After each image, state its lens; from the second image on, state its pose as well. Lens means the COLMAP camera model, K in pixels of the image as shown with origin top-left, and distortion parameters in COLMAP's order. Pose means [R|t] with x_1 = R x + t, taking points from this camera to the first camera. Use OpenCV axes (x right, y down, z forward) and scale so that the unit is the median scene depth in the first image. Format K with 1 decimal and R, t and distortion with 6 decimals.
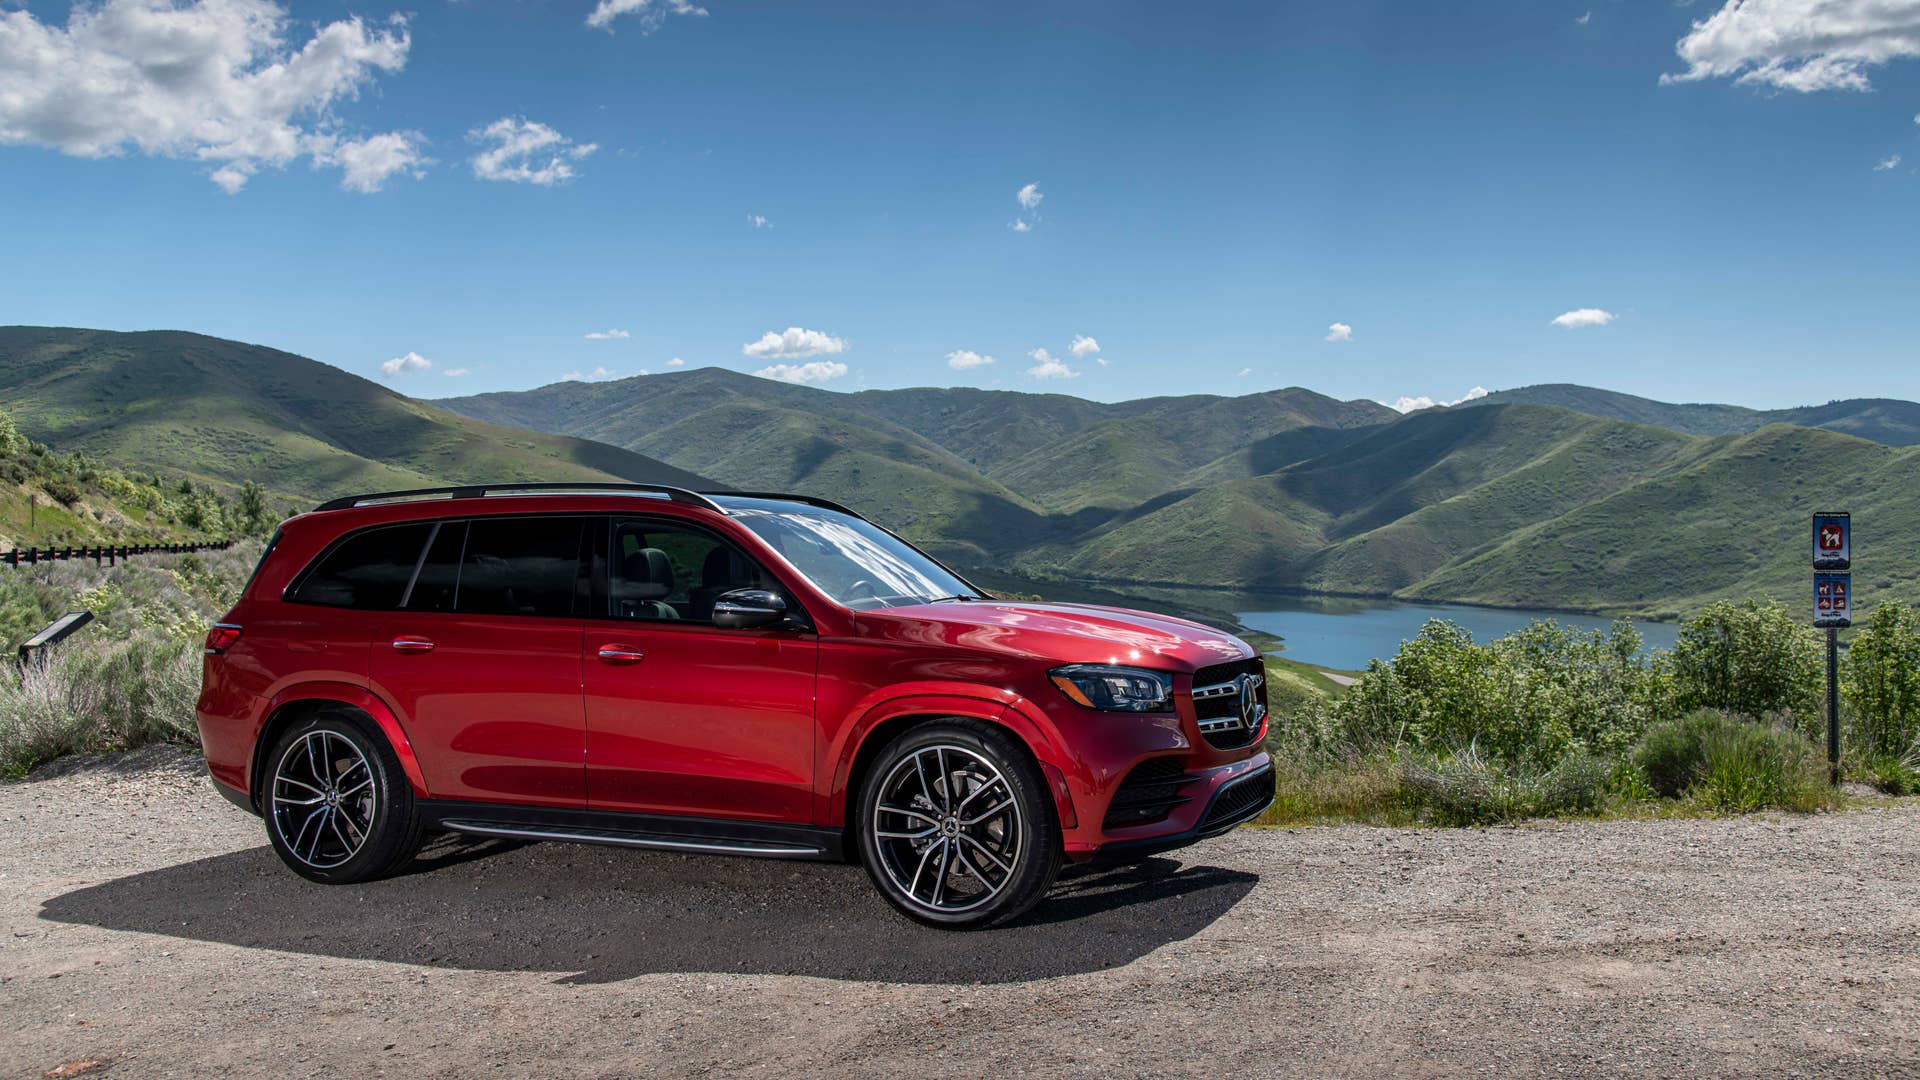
lens RADIAL K [[1659.0, 0, 976.4], [0, 1659.0, 556.7], [0, 0, 1]] dist [0.020567, -0.045109]
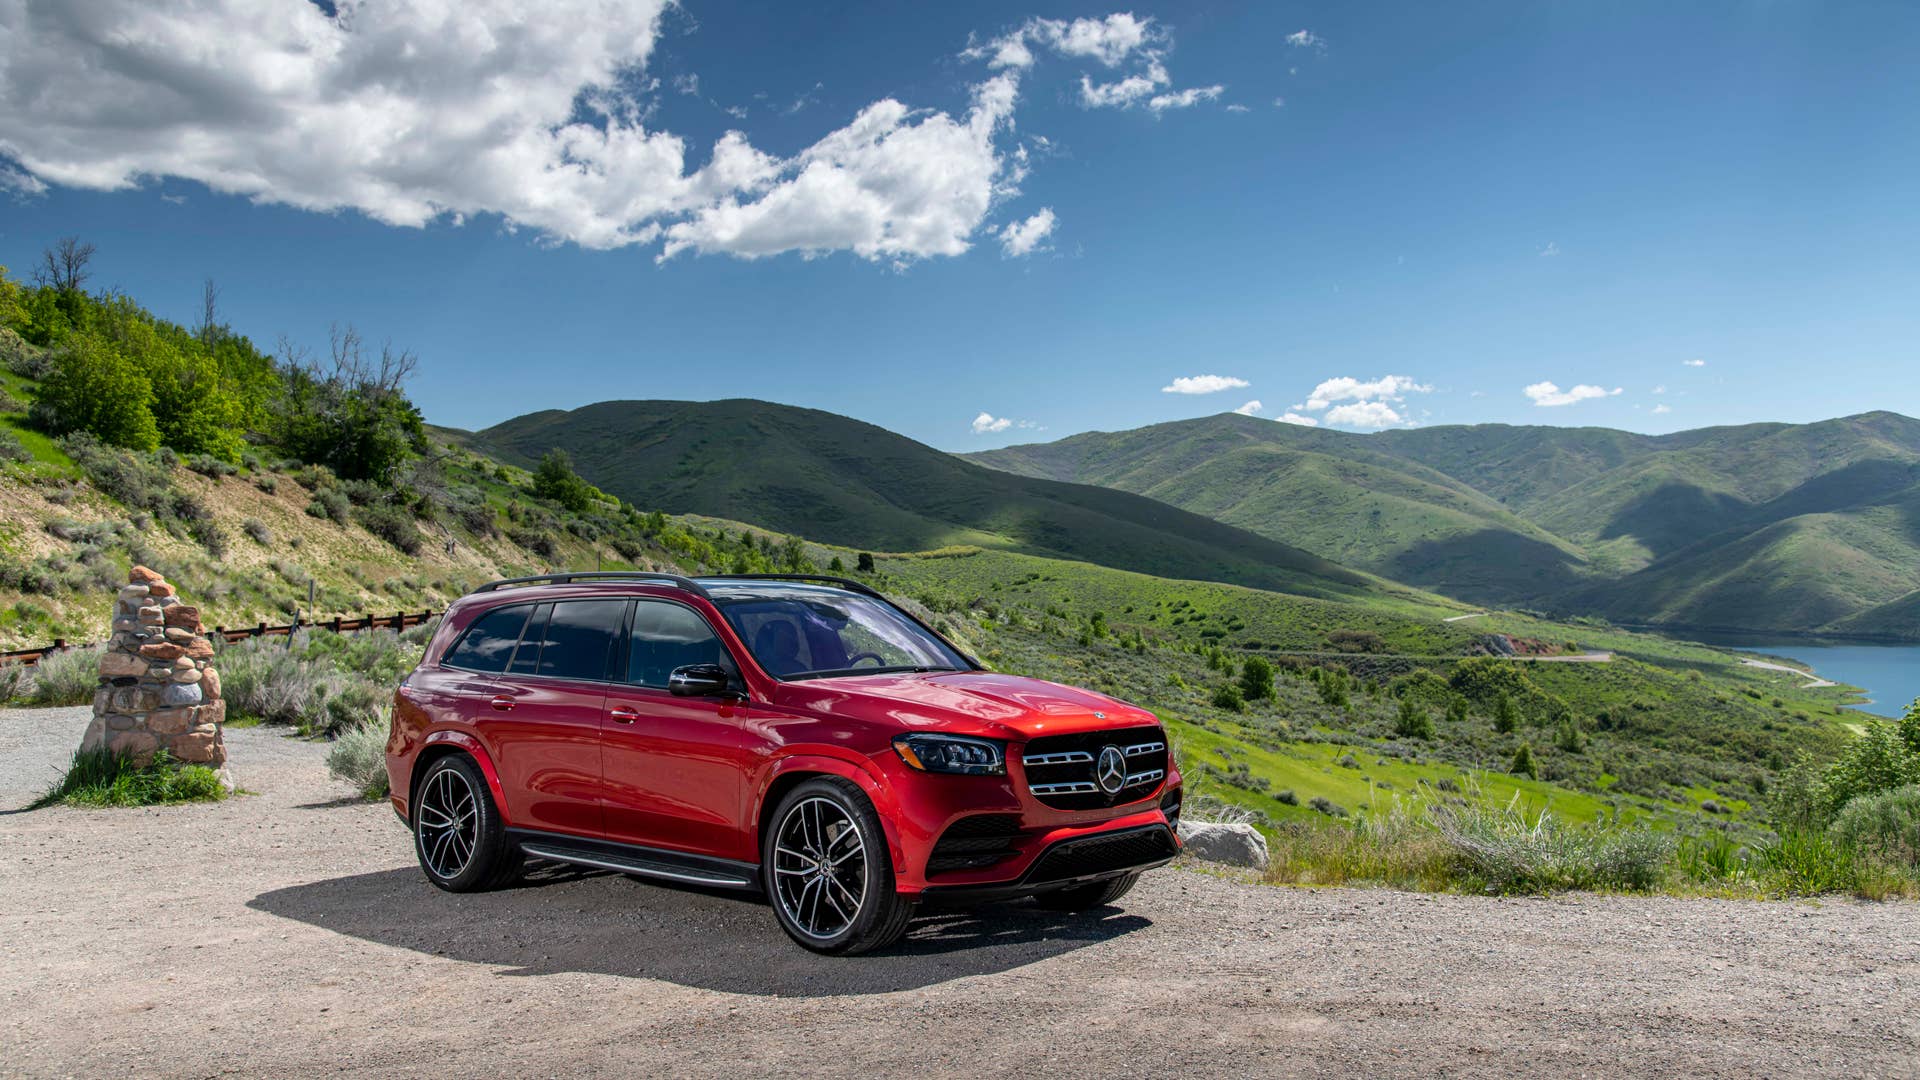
lens RADIAL K [[1659.0, 0, 971.2], [0, 1659.0, 546.6], [0, 0, 1]] dist [0.020567, -0.045109]
pose [[0.950567, -0.012999, -0.310247, 0.390889], [0.002845, 0.999446, -0.033157, -0.022849], [0.310506, 0.030635, 0.950078, -0.088092]]
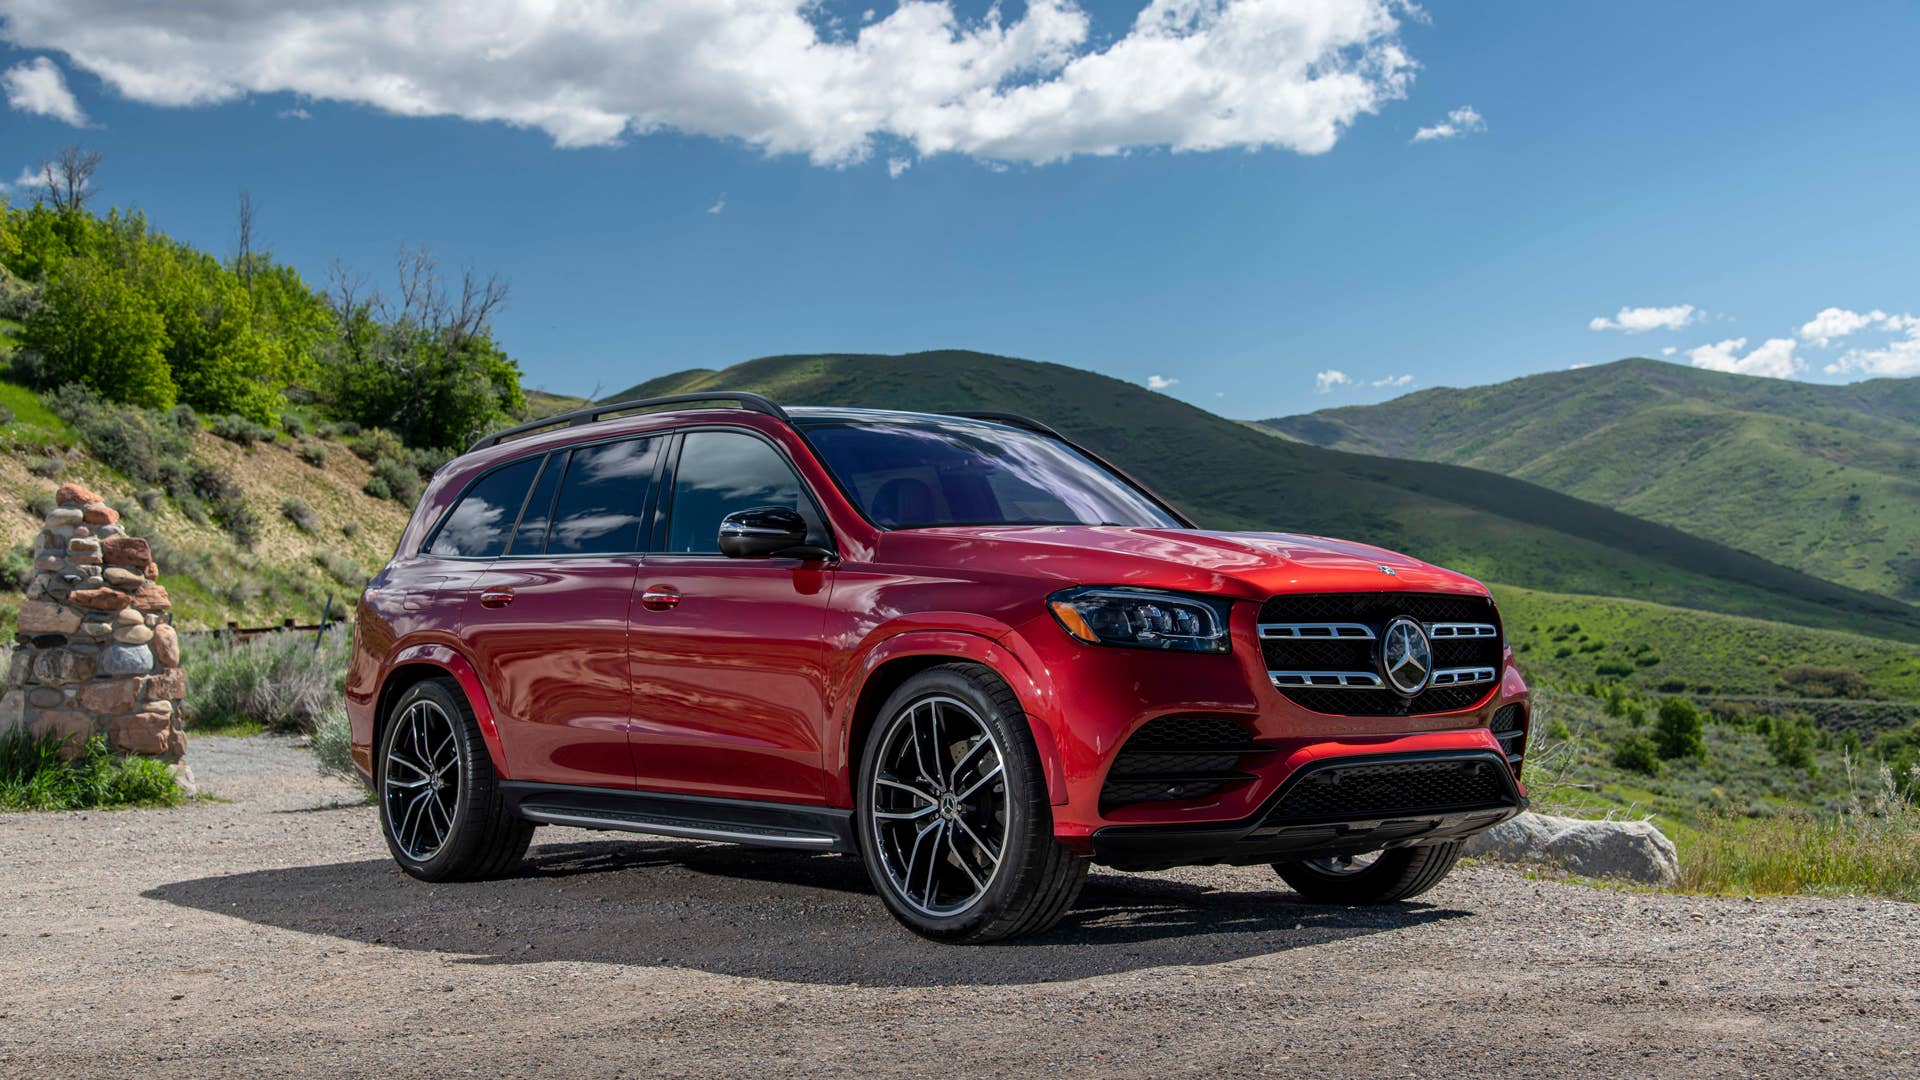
lens RADIAL K [[2289.7, 0, 976.3], [0, 2289.7, 550.6], [0, 0, 1]] dist [0.007205, 0.000000]
pose [[0.903662, -0.019130, -0.427819, 0.380346], [0.004669, 0.999383, -0.034825, 0.071456], [0.428222, 0.029473, 0.903193, 0.054810]]
